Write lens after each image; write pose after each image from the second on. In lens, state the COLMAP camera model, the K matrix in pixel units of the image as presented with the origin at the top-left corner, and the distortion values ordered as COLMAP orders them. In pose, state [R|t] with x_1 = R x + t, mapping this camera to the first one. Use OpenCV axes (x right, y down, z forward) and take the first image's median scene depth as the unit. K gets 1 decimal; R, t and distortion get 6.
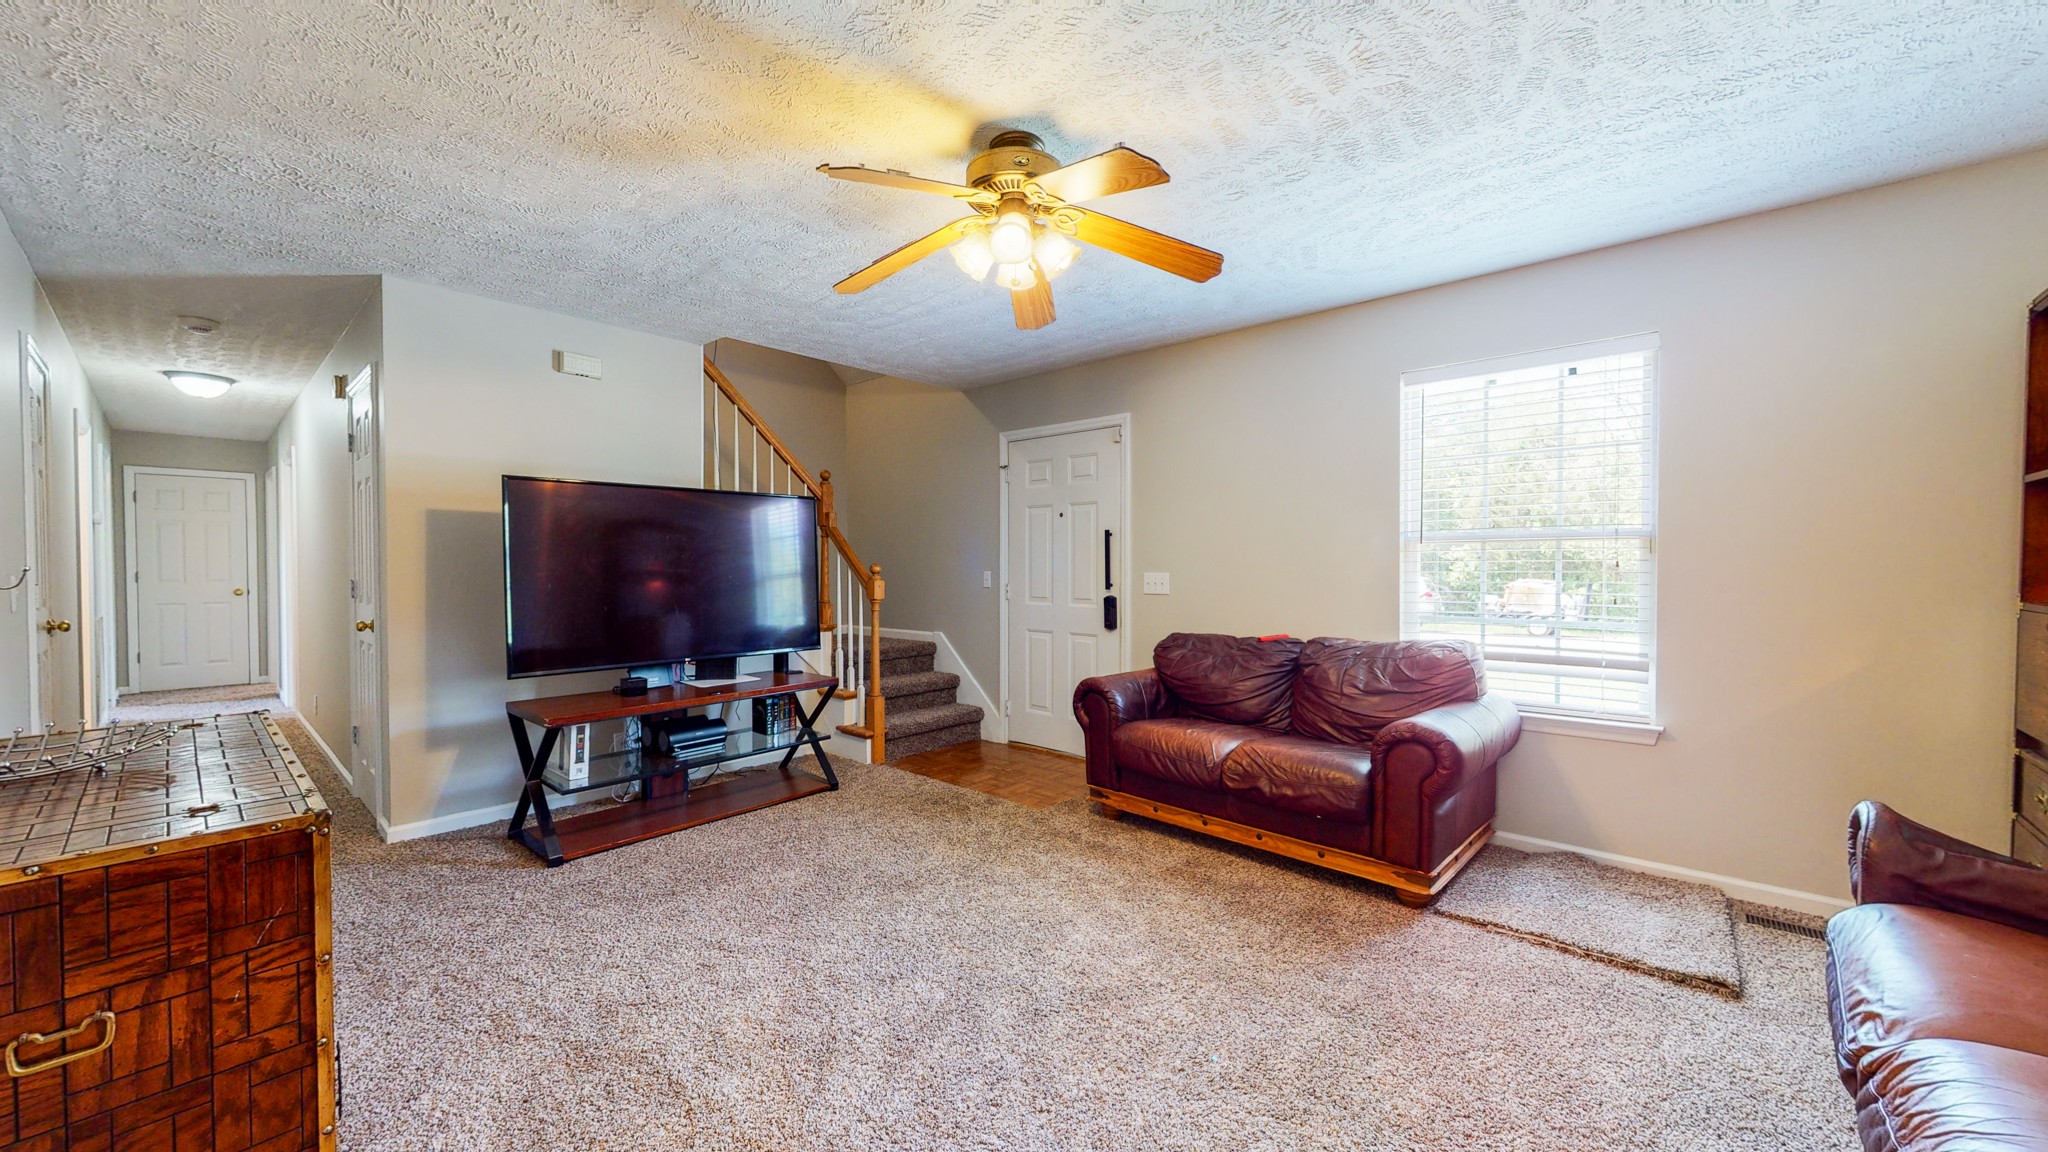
lens RADIAL K [[758.1, 0, 1025.7], [0, 758.1, 583.1], [0, 0, 1]] dist [0.002236, 0.000415]
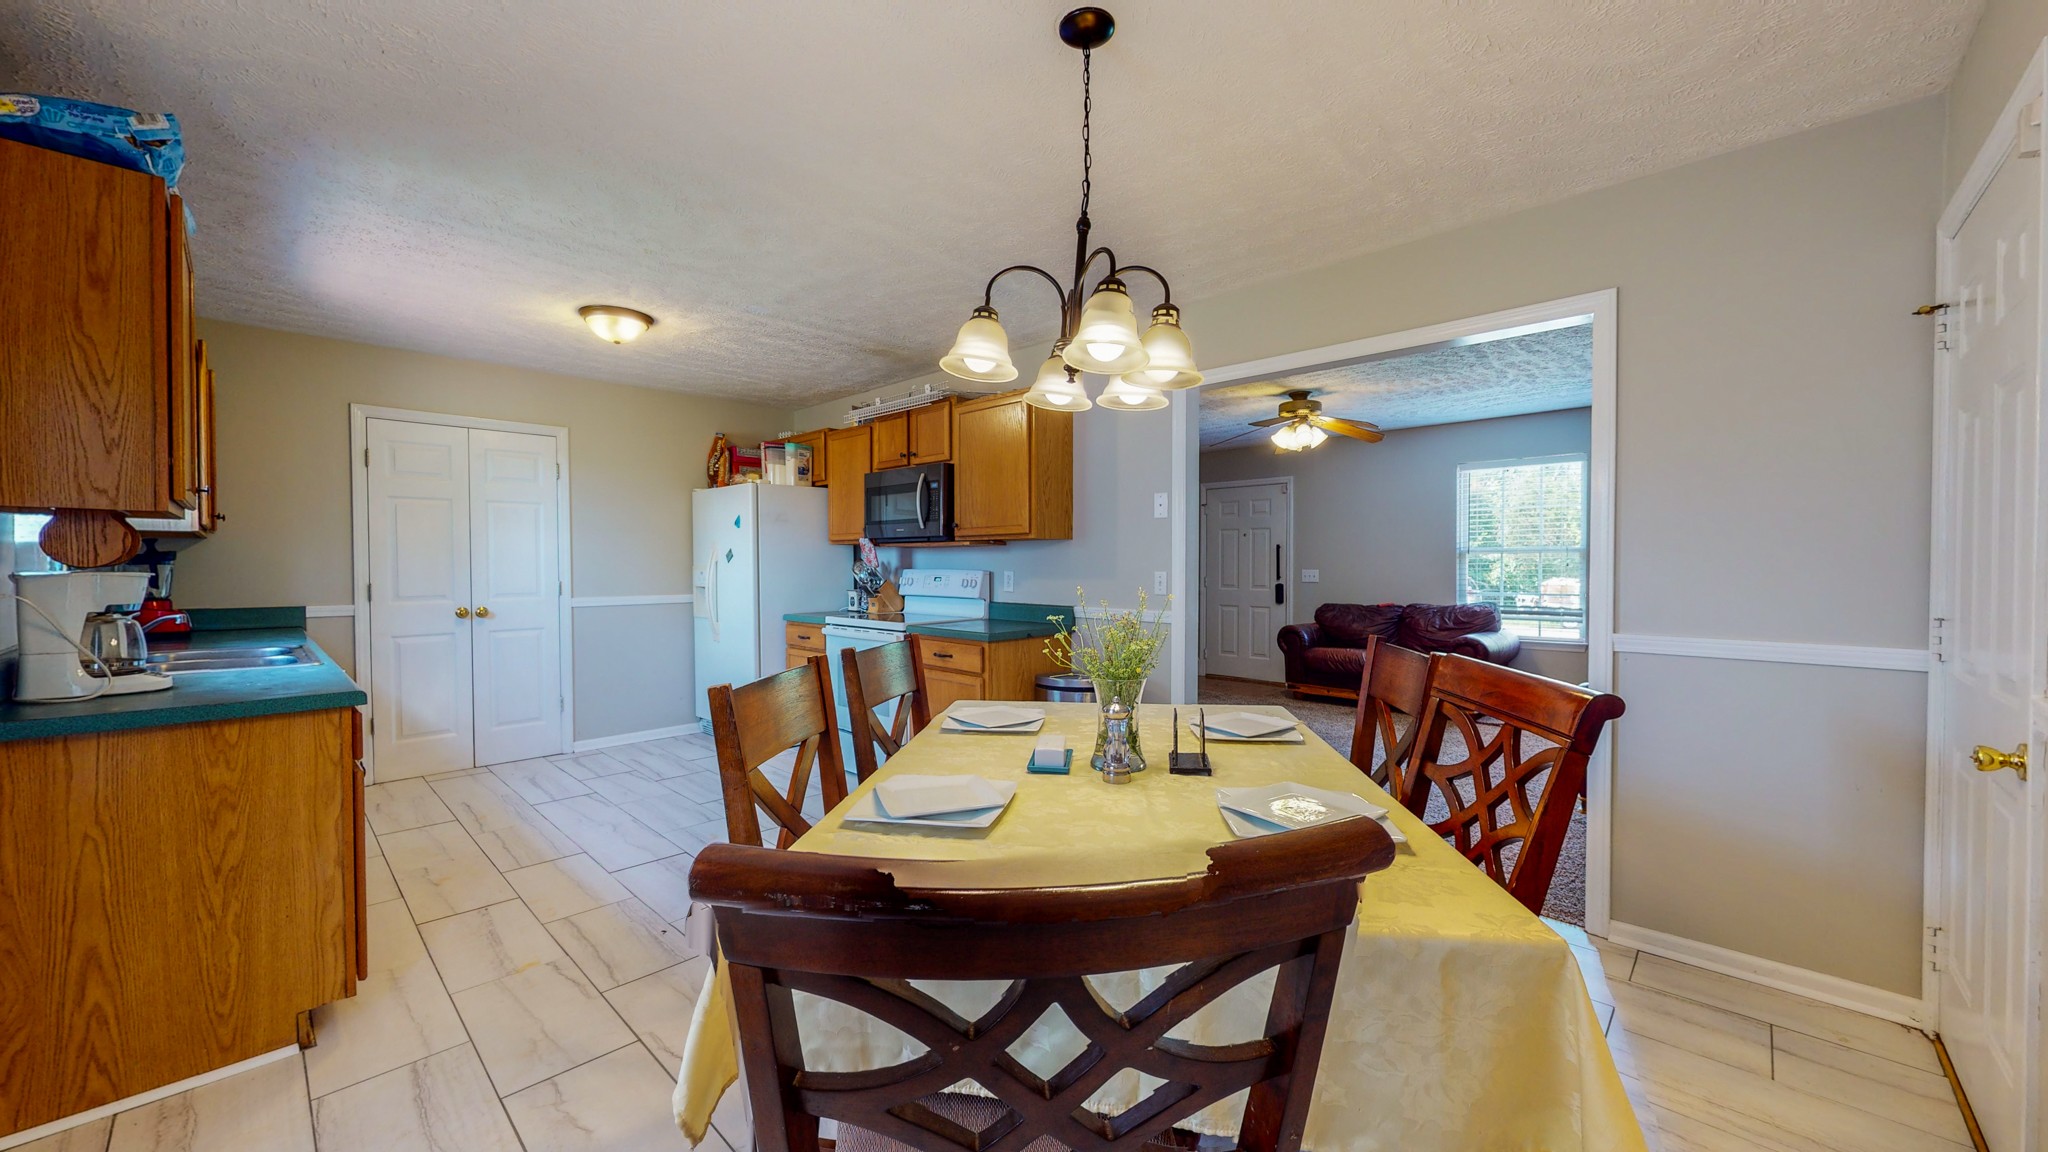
lens RADIAL K [[758.1, 0, 1025.4], [0, 758.1, 577.2], [0, 0, 1]] dist [0.002236, 0.000415]
pose [[0.999279, 0.002056, -0.037916, -0.570657], [-0.002330, 0.999972, -0.007167, 0.023577], [0.037900, 0.007250, 0.999255, -1.043553]]
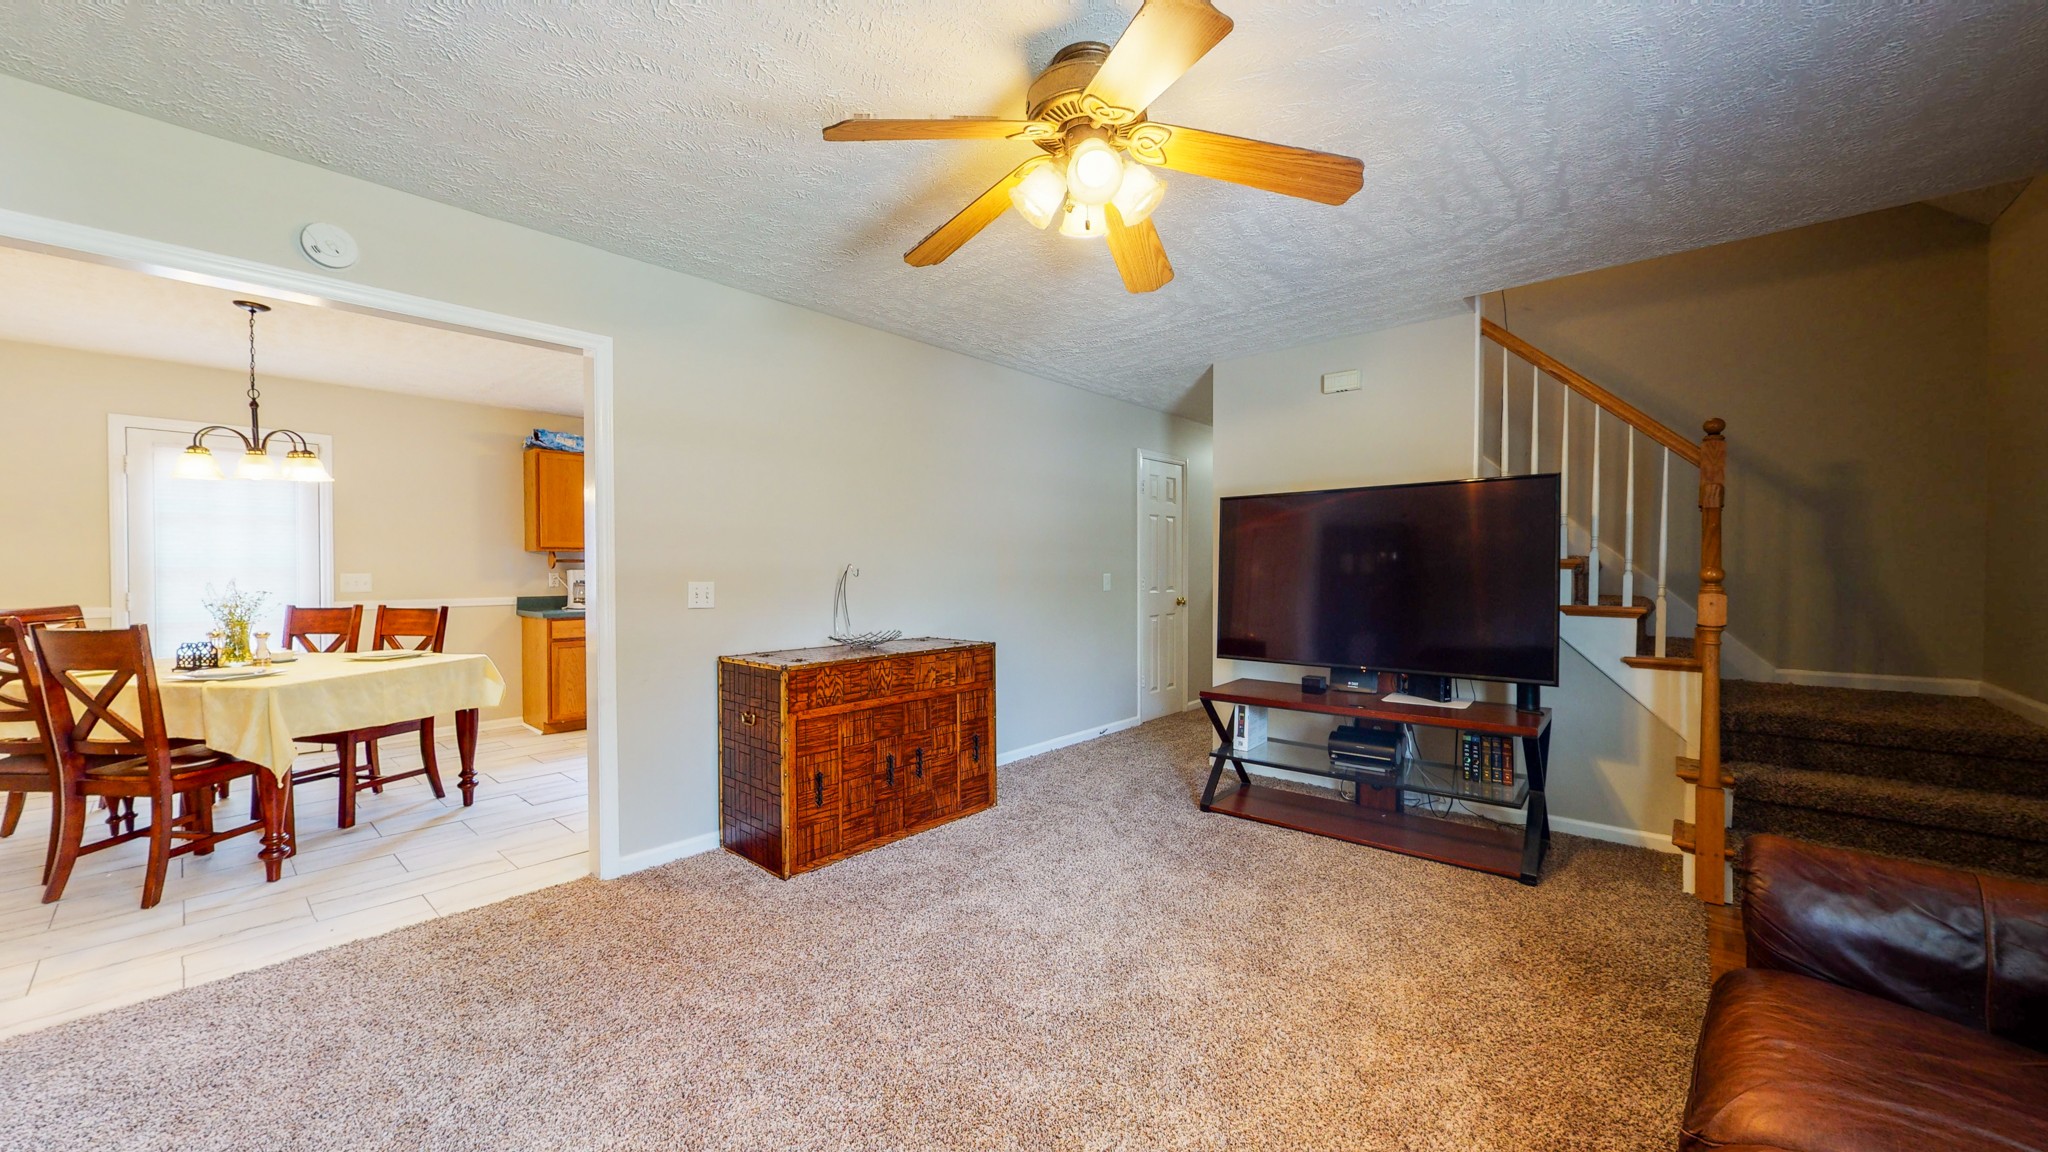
lens RADIAL K [[758.1, 0, 1030.0], [0, 758.1, 580.4], [0, 0, 1]] dist [0.002236, 0.000415]
pose [[0.002385, 0.017776, -0.999839, 0.361716], [-0.023111, 0.999576, 0.017716, -0.011311], [0.999730, 0.023065, 0.002795, 0.416393]]
